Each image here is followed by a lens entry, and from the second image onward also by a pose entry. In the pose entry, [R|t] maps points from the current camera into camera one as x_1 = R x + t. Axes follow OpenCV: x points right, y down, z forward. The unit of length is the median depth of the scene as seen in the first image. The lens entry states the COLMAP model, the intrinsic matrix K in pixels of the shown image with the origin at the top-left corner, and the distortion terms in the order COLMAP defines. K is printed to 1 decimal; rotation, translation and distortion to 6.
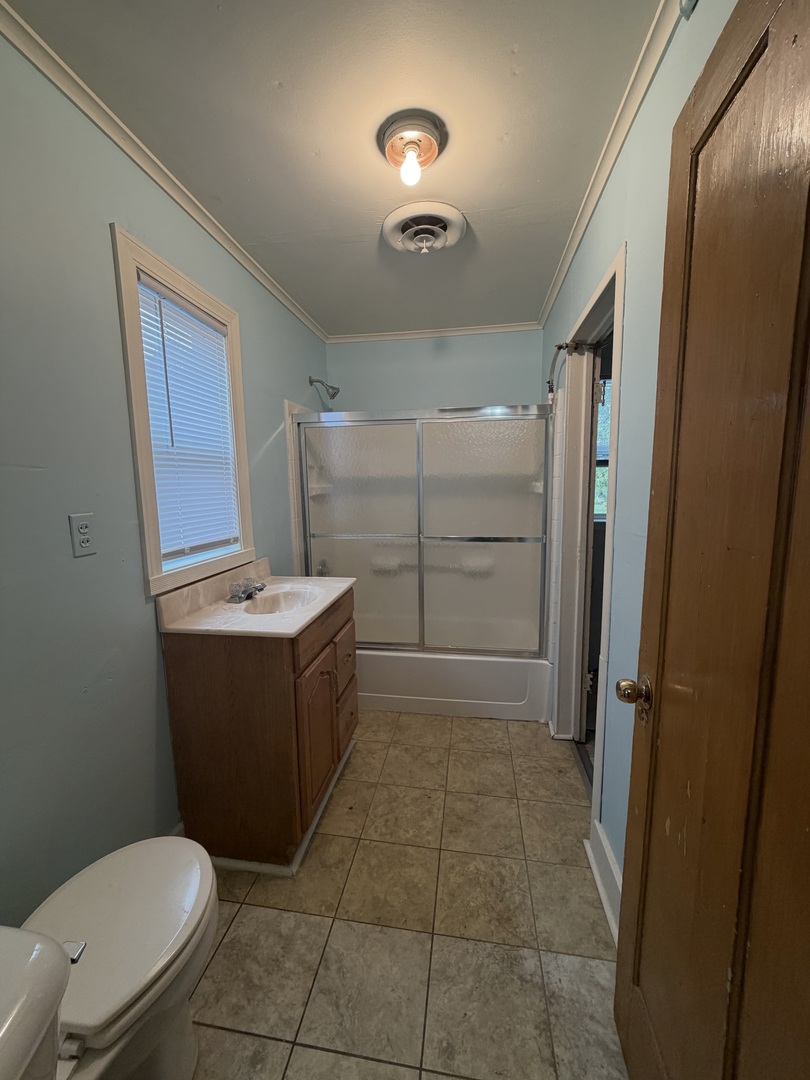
lens RADIAL K [[426.3, 0, 405.9], [0, 426.3, 539.2], [0, 0, 1]] dist [-0.006090, 0.000333]
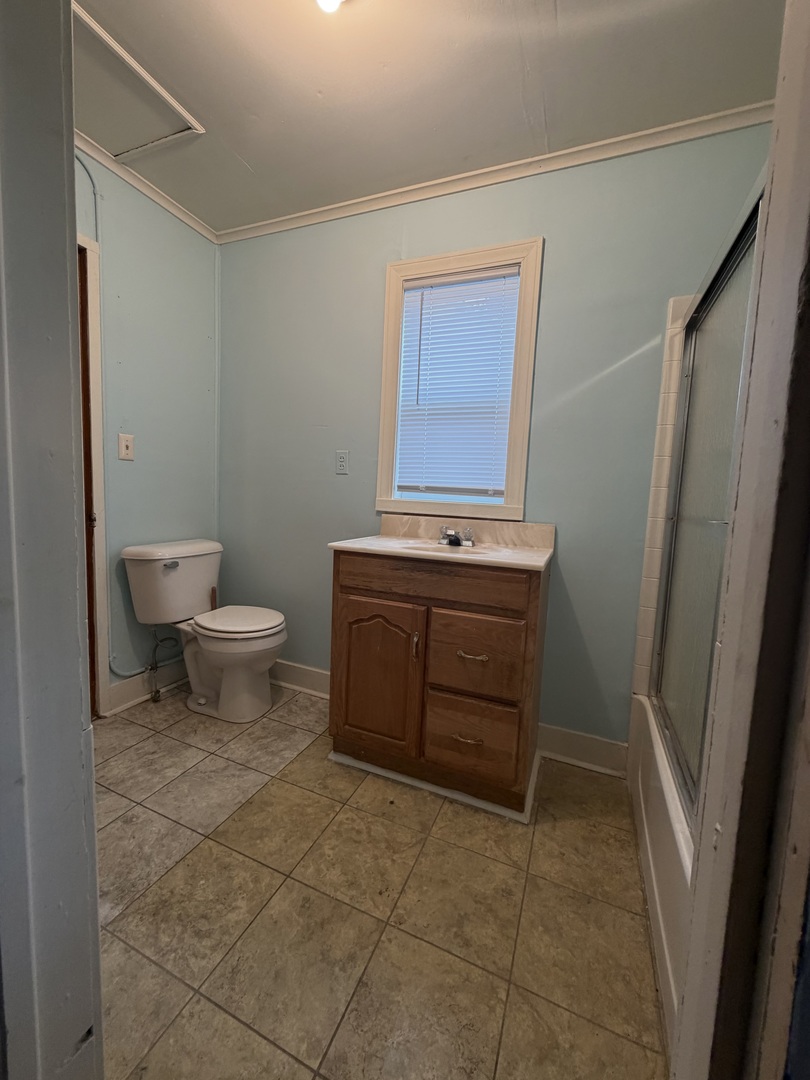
lens RADIAL K [[426.3, 0, 406.9], [0, 426.3, 538.4], [0, 0, 1]] dist [-0.006090, 0.000333]
pose [[-0.238418, 0.101442, -0.965850, 0.707039], [-0.170319, 0.974748, 0.144419, -0.002904], [0.956111, 0.198934, -0.215120, 1.257602]]
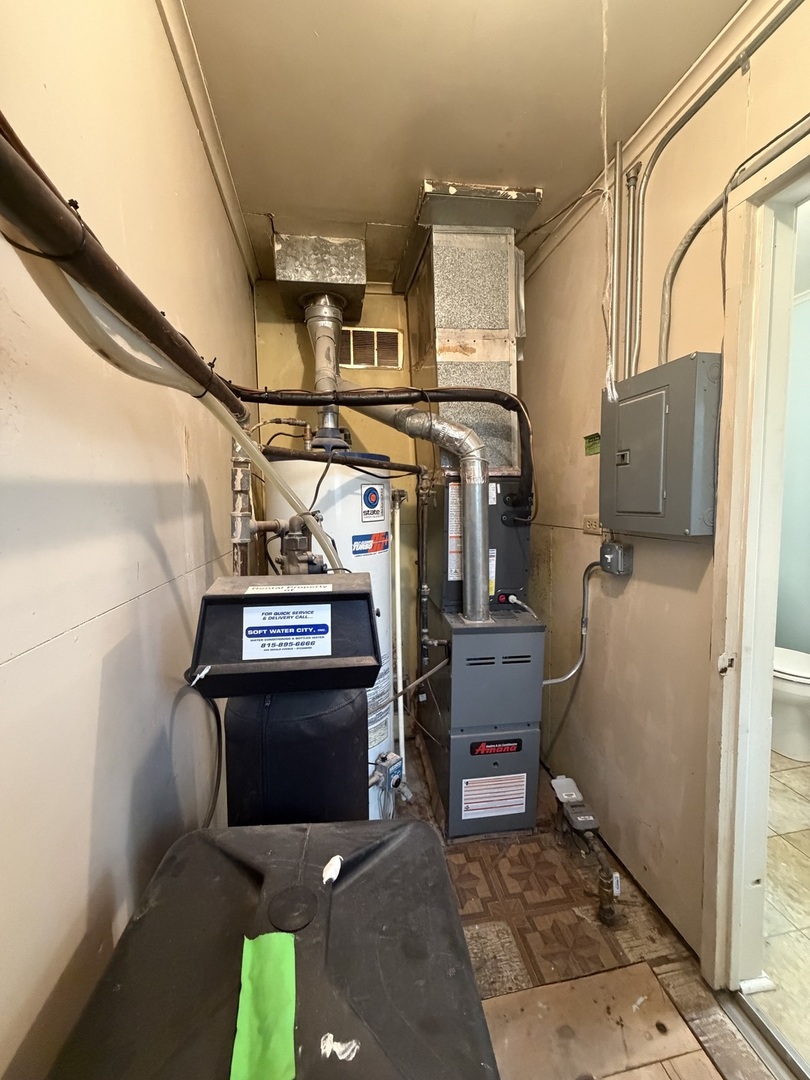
lens RADIAL K [[426.3, 0, 406.1], [0, 426.3, 535.5], [0, 0, 1]] dist [-0.006090, 0.000333]
pose [[-0.946169, 0.058717, -0.318302, 1.218579], [-0.010352, 0.977415, 0.211073, -0.178684], [0.323507, 0.203006, -0.924192, 1.336860]]
